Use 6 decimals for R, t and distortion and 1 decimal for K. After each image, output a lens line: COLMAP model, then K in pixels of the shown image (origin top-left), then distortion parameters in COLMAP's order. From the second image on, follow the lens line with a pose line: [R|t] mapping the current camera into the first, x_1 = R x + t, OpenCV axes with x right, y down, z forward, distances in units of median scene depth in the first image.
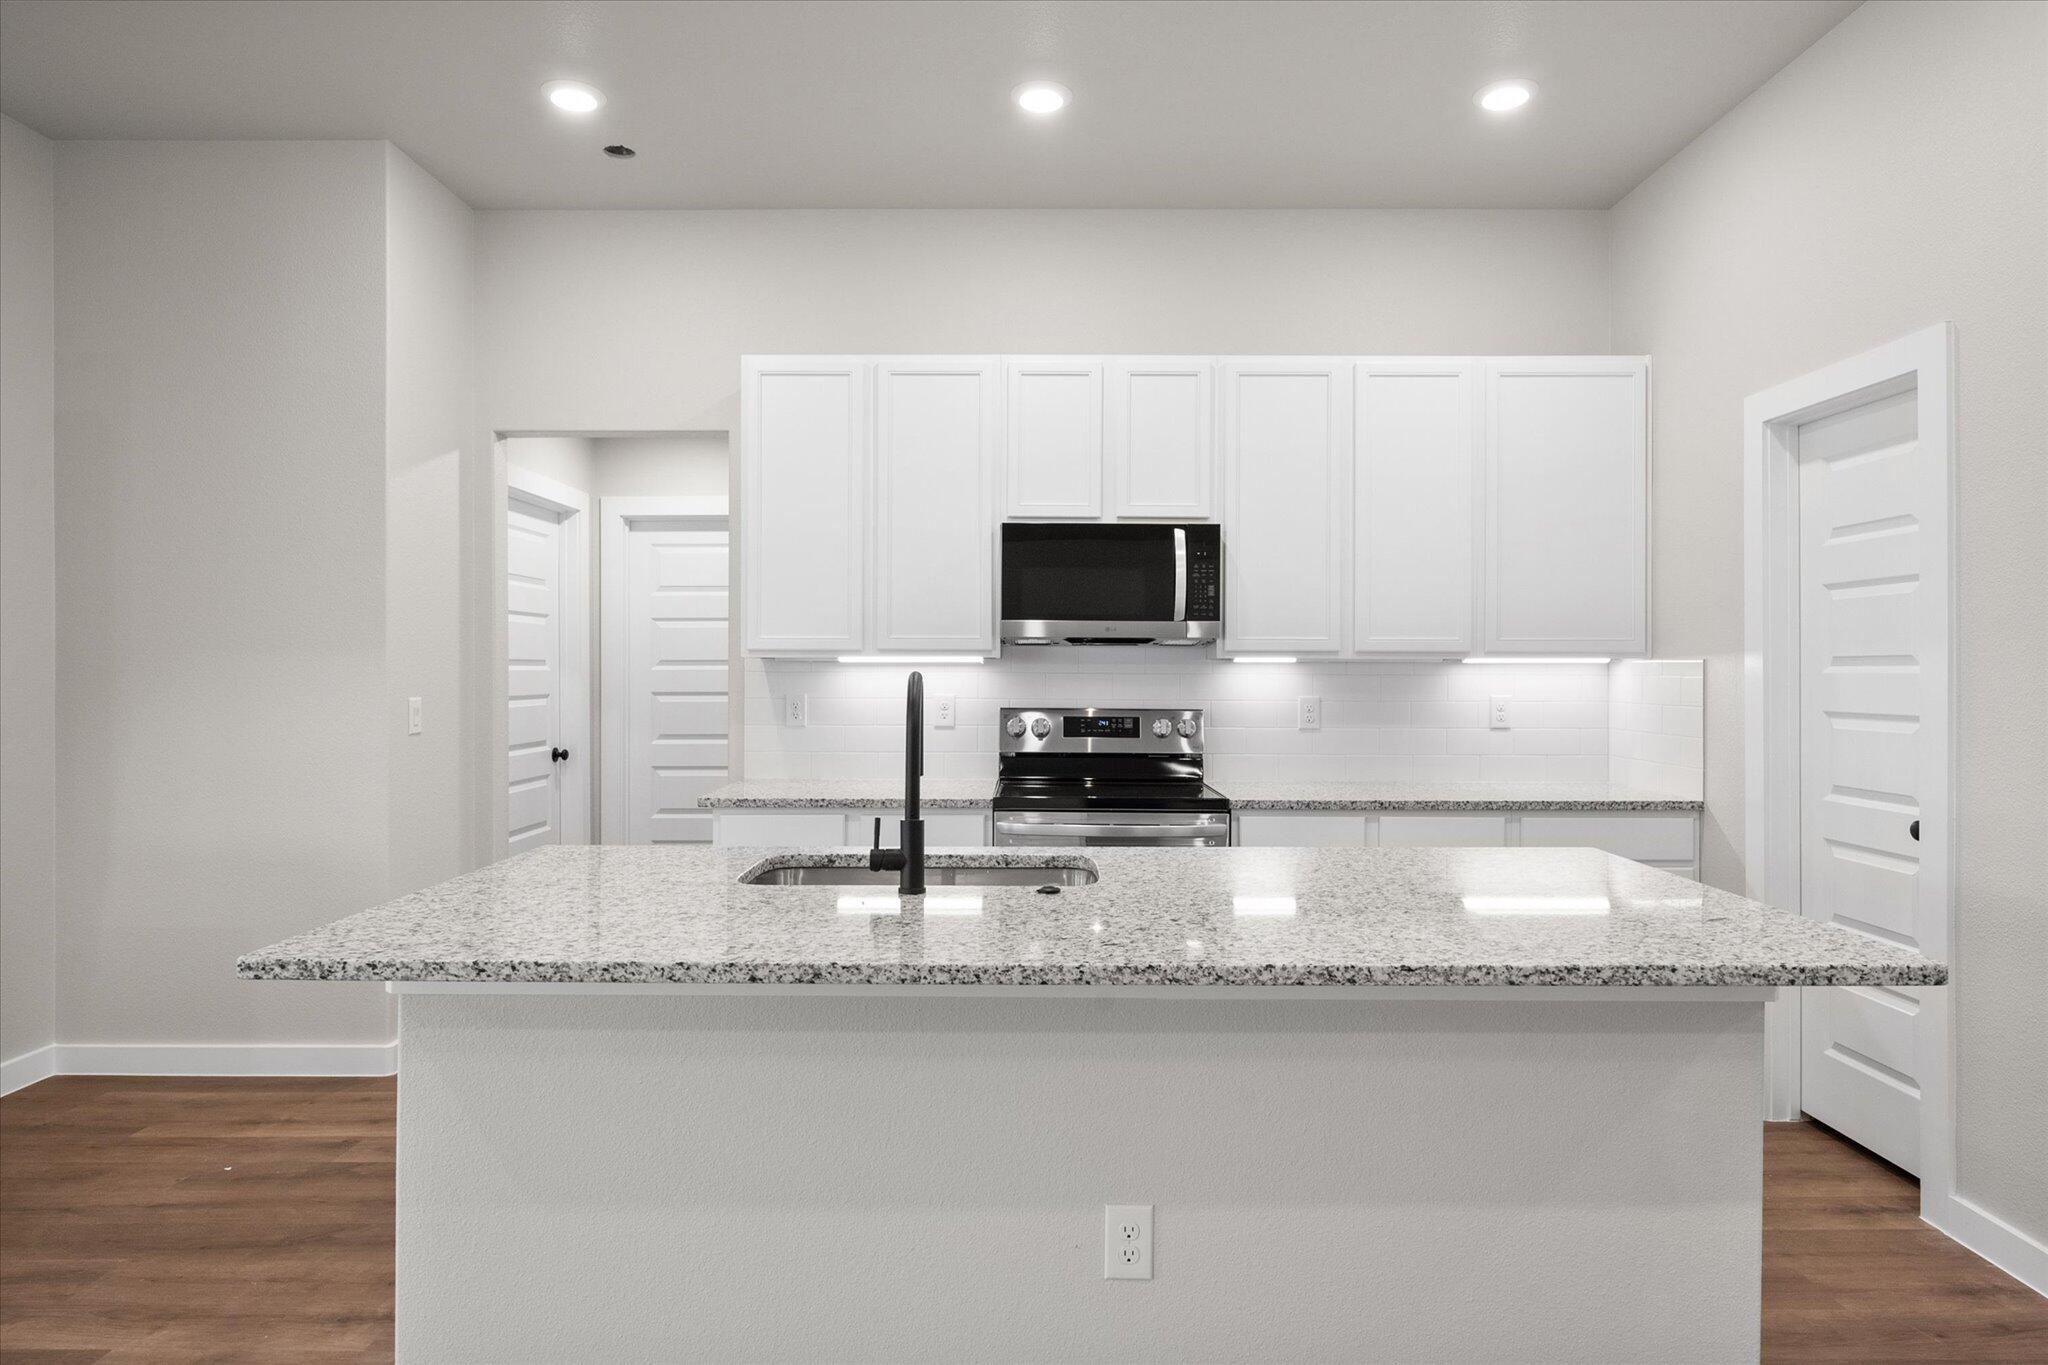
lens RADIAL K [[1194.5, 0, 1034.8], [0, 1194.5, 672.9], [0, 0, 1]] dist [-0.003920, -0.000661]
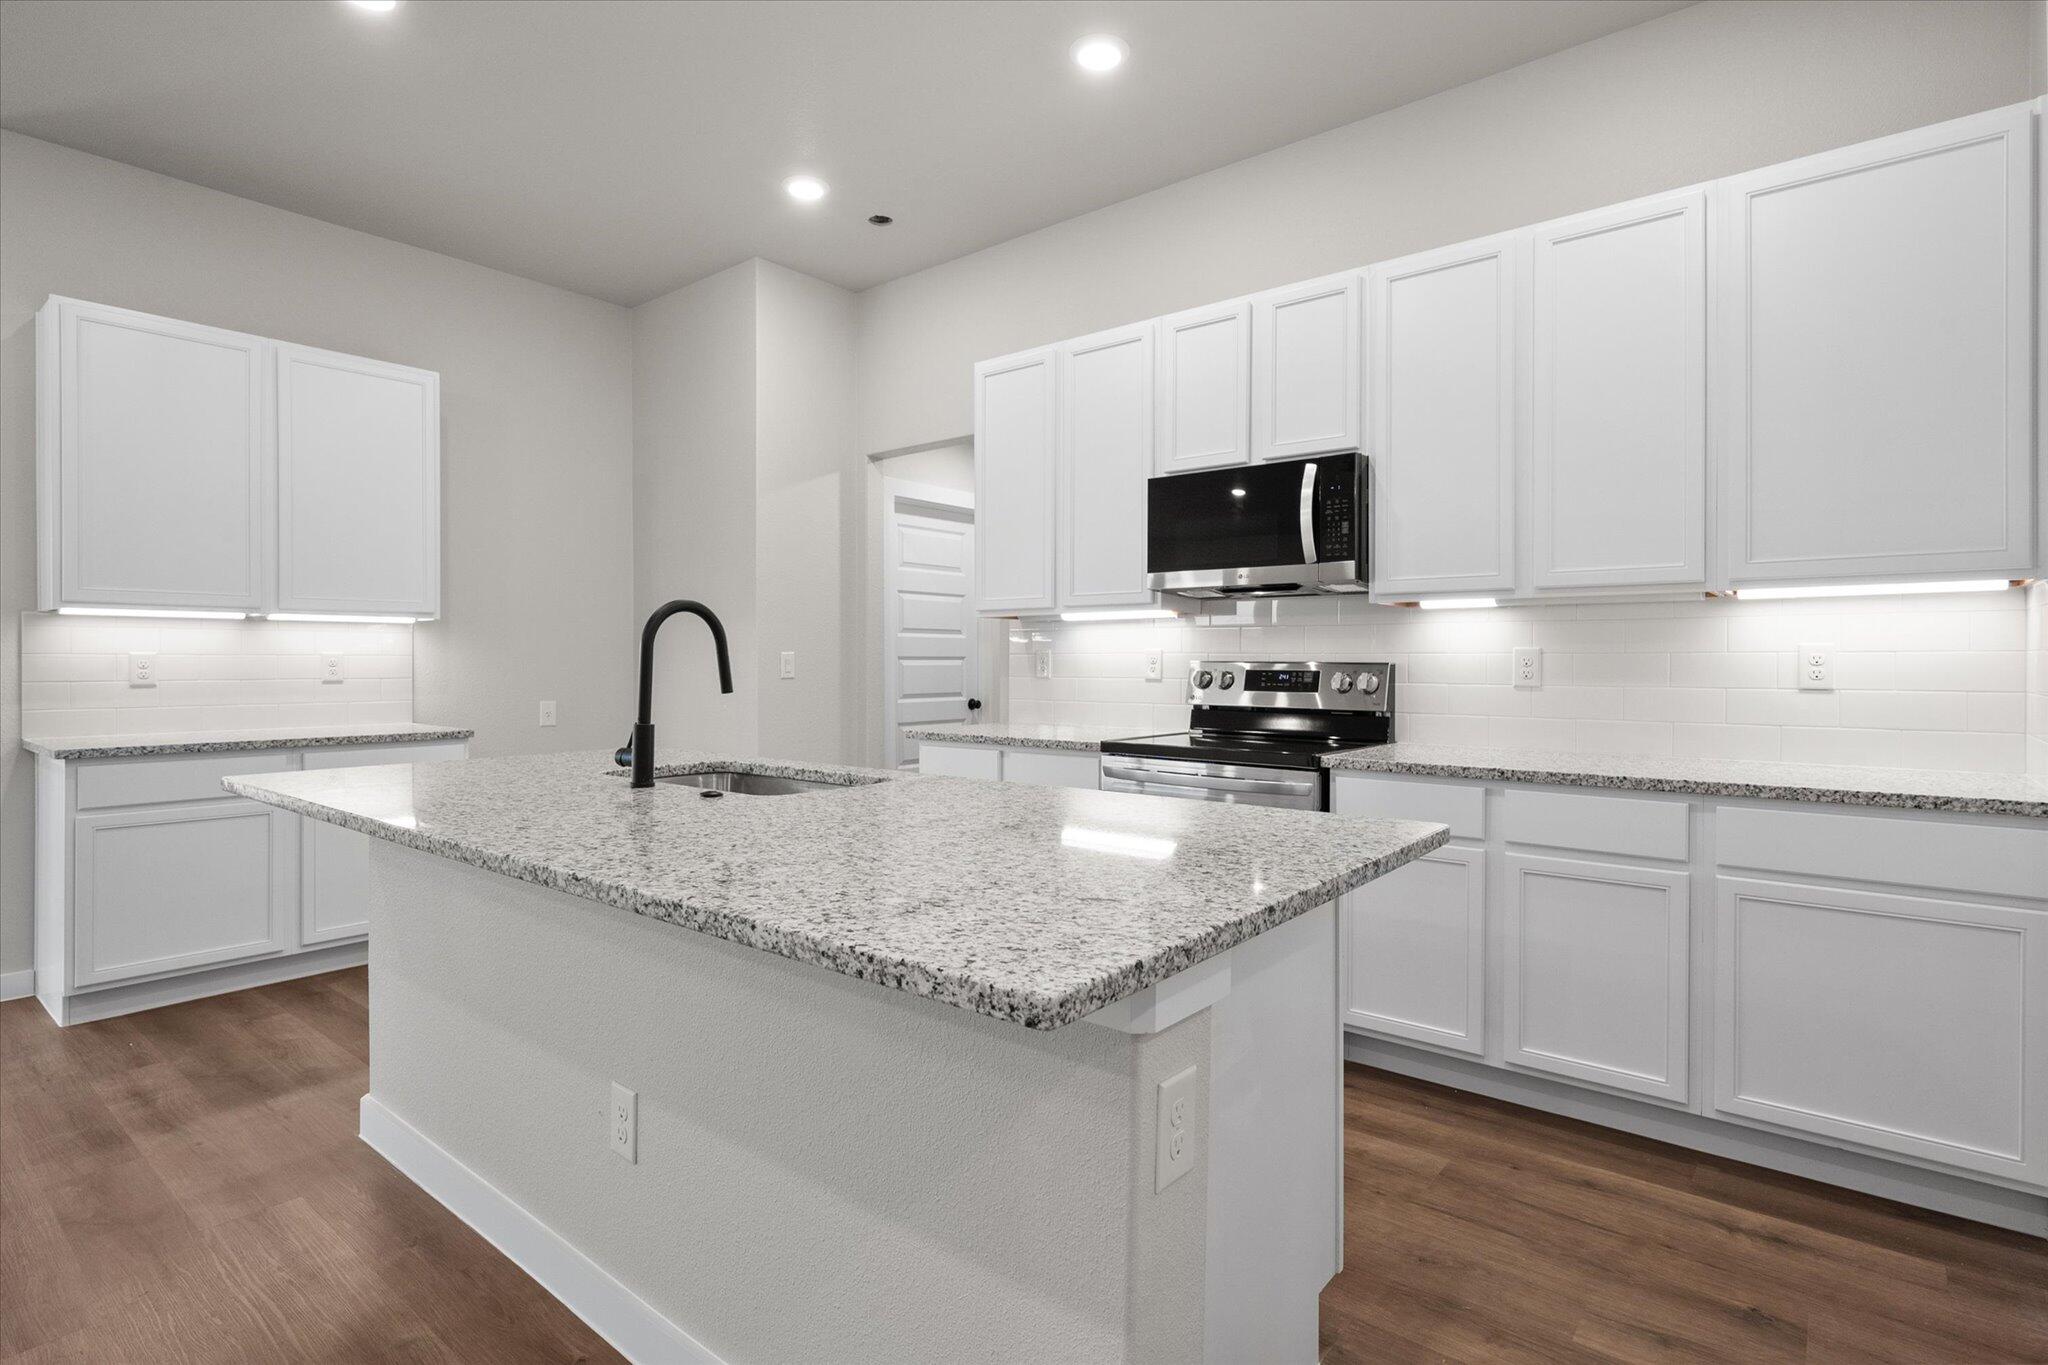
lens RADIAL K [[1014.9, 0, 1031.7], [0, 1014.9, 663.2], [0, 0, 1]] dist [-0.000781, 0.000042]
pose [[0.777928, -0.000473, -0.628353, 0.446595], [-0.000644, 0.999999, -0.001550, 0.035166], [0.628353, 0.001611, 0.777927, 0.255763]]
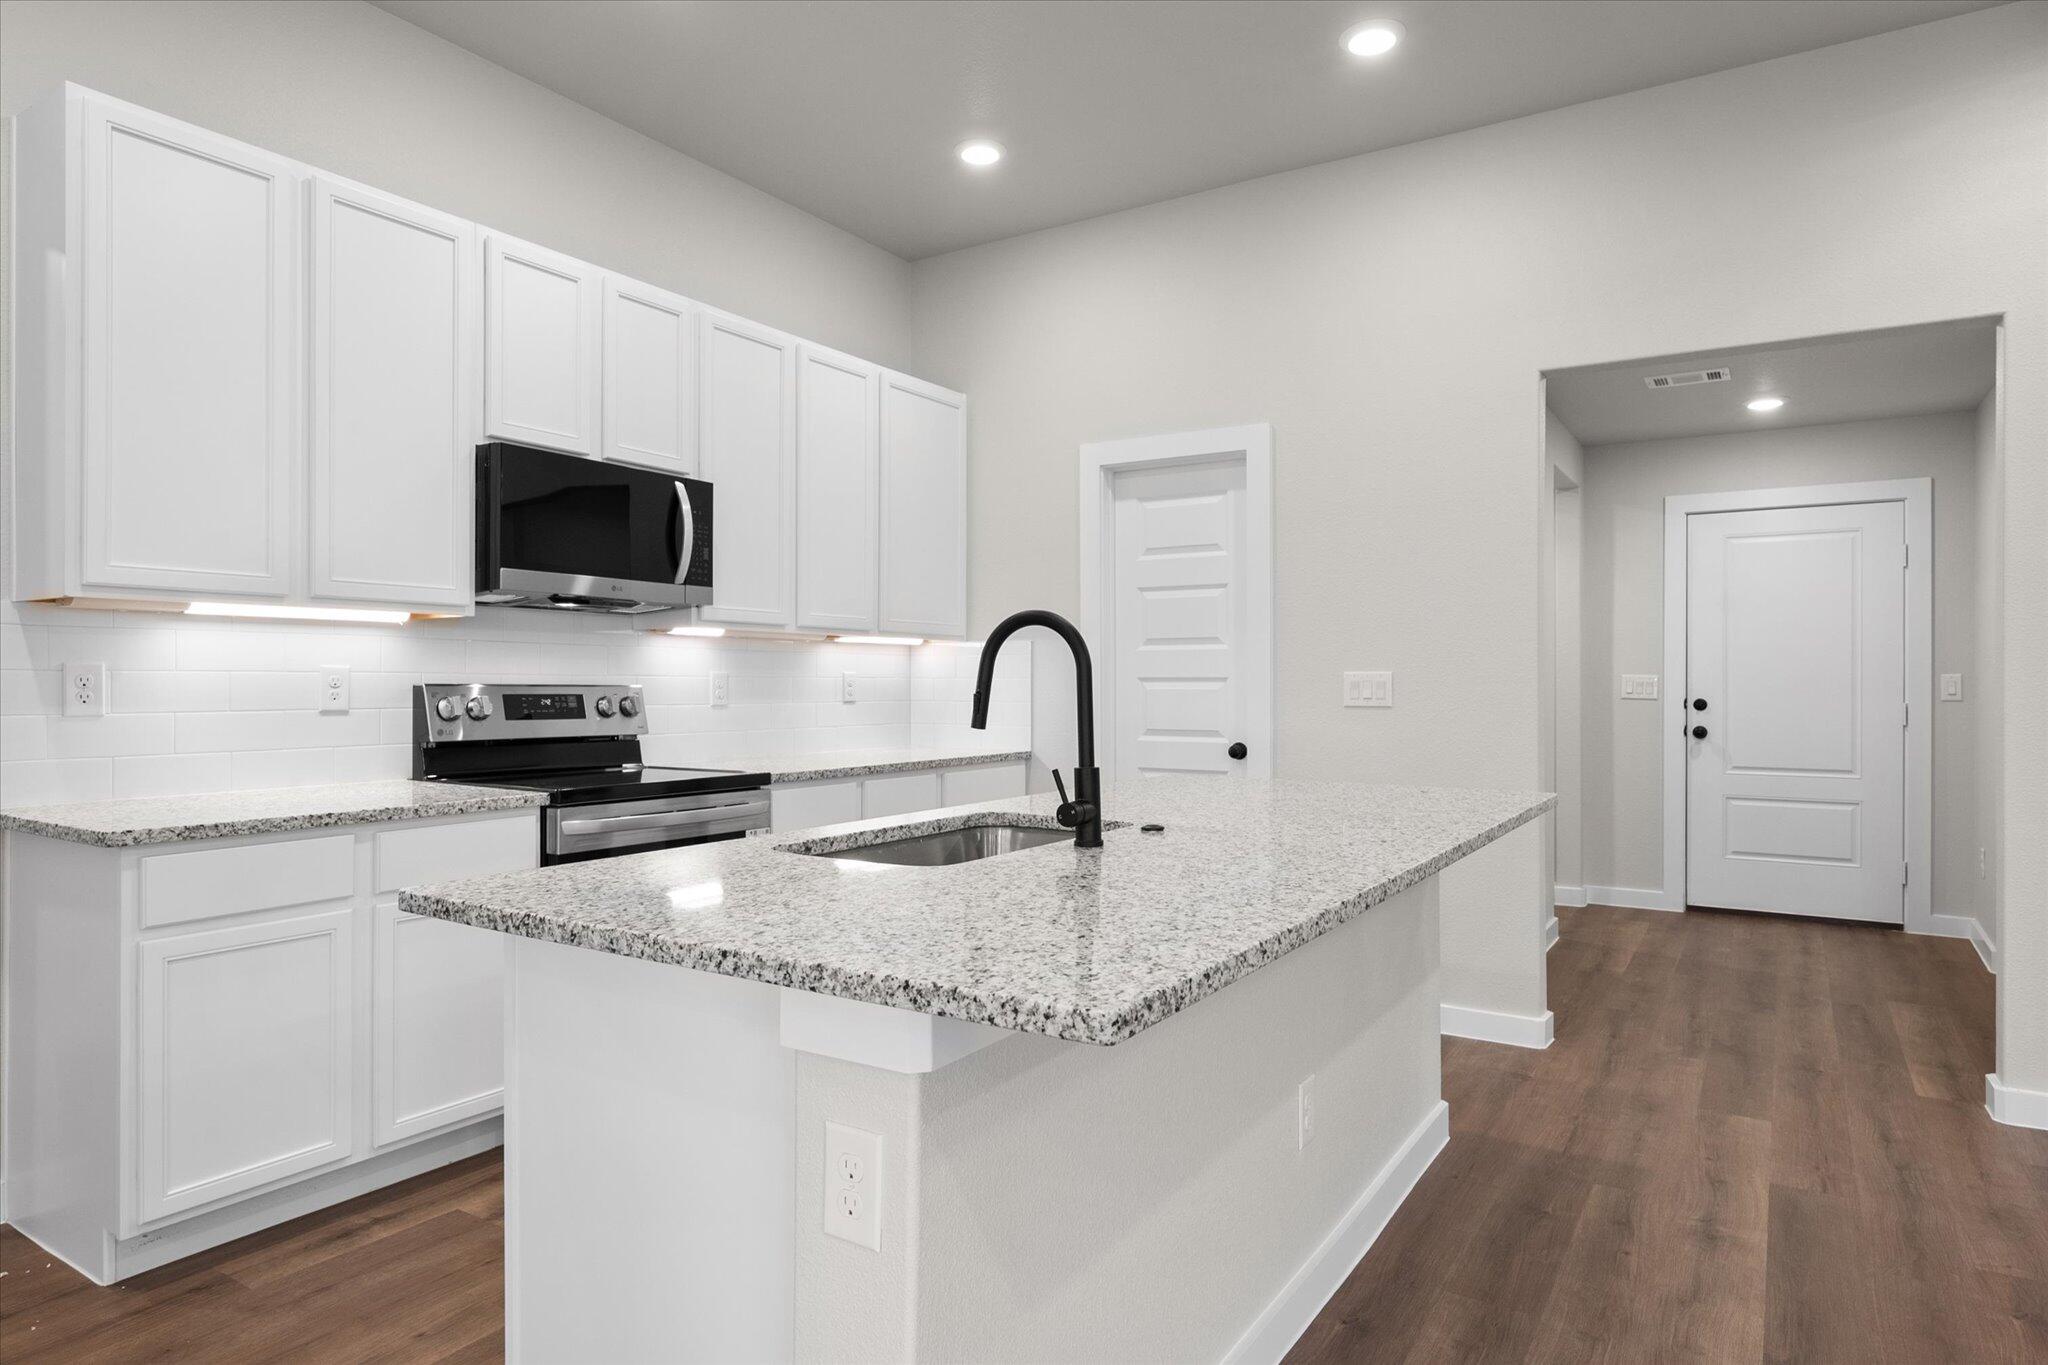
lens RADIAL K [[1190.1, 0, 1024.0], [0, 1190.1, 682.5], [0, 0, 1]] dist [-0.006008, 0.000241]
pose [[0.537032, -0.001675, 0.843560, -0.499037], [0.001283, 0.999998, 0.001169, 0.030287], [-0.843561, 0.000454, 0.537033, 0.297772]]
